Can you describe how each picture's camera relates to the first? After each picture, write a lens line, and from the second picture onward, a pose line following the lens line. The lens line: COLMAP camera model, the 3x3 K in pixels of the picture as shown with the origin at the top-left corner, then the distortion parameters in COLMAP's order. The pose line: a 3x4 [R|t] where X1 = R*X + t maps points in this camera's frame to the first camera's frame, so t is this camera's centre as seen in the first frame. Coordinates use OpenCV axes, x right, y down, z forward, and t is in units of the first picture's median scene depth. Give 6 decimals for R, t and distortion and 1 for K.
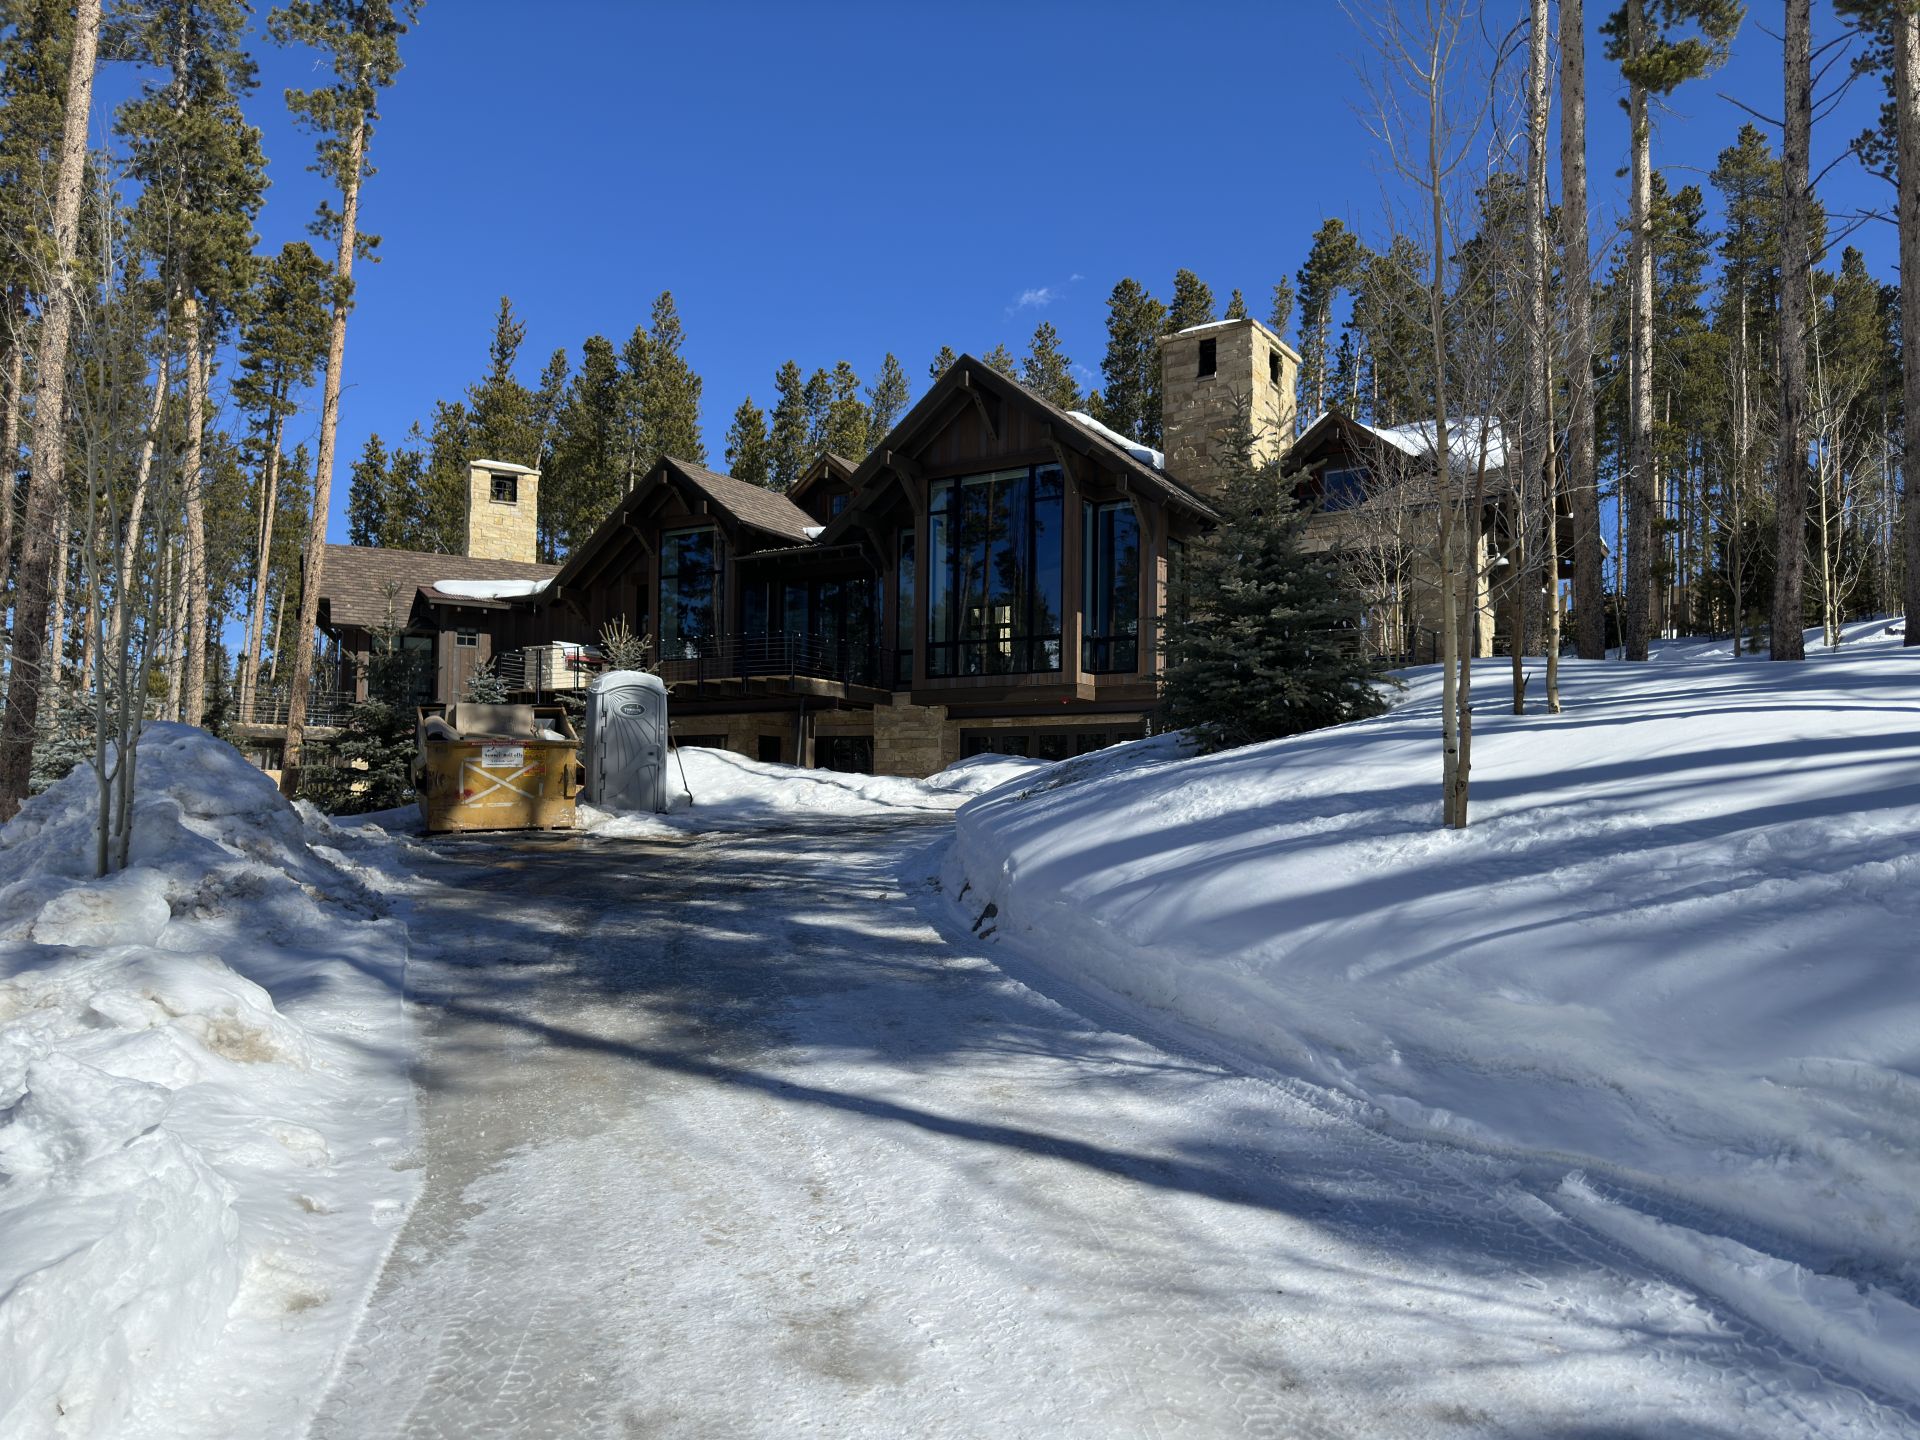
lens RADIAL K [[1329.0, 0, 960.0], [0, 1329.0, 720.0], [0, 0, 1]] dist [-0.000444, -0.000021]
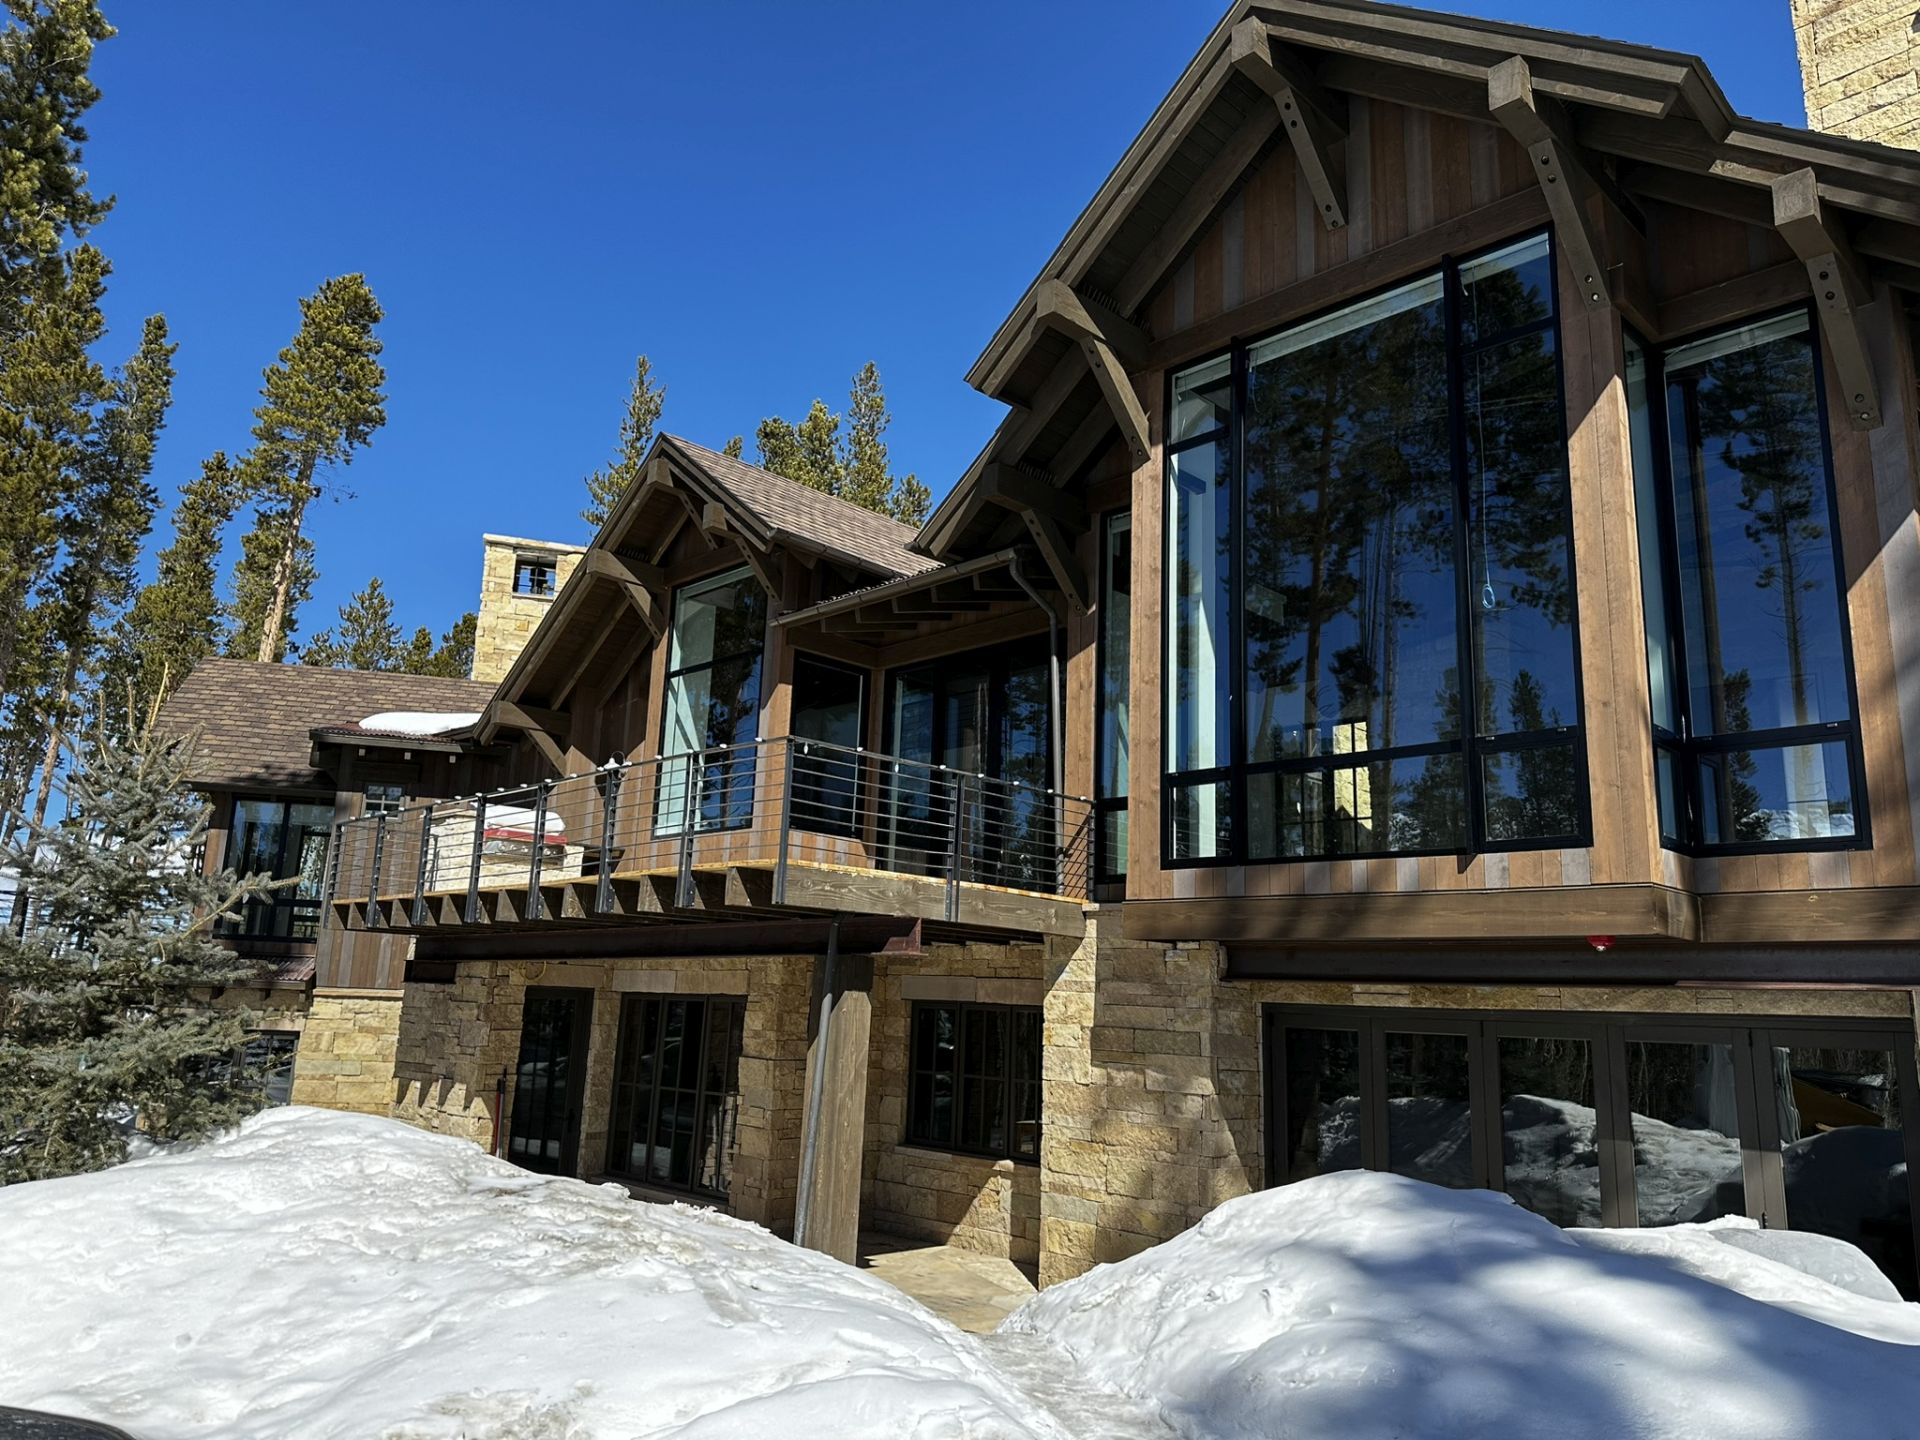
lens RADIAL K [[1337.3, 0, 953.8], [0, 1337.3, 727.3], [0, 0, 1]] dist [0.163835, -0.247690]
pose [[0.971186, -0.032240, -0.236133, 0.007207], [0.000050, 0.990835, -0.135079, -0.018270], [0.238324, 0.131175, 0.962286, 0.602249]]
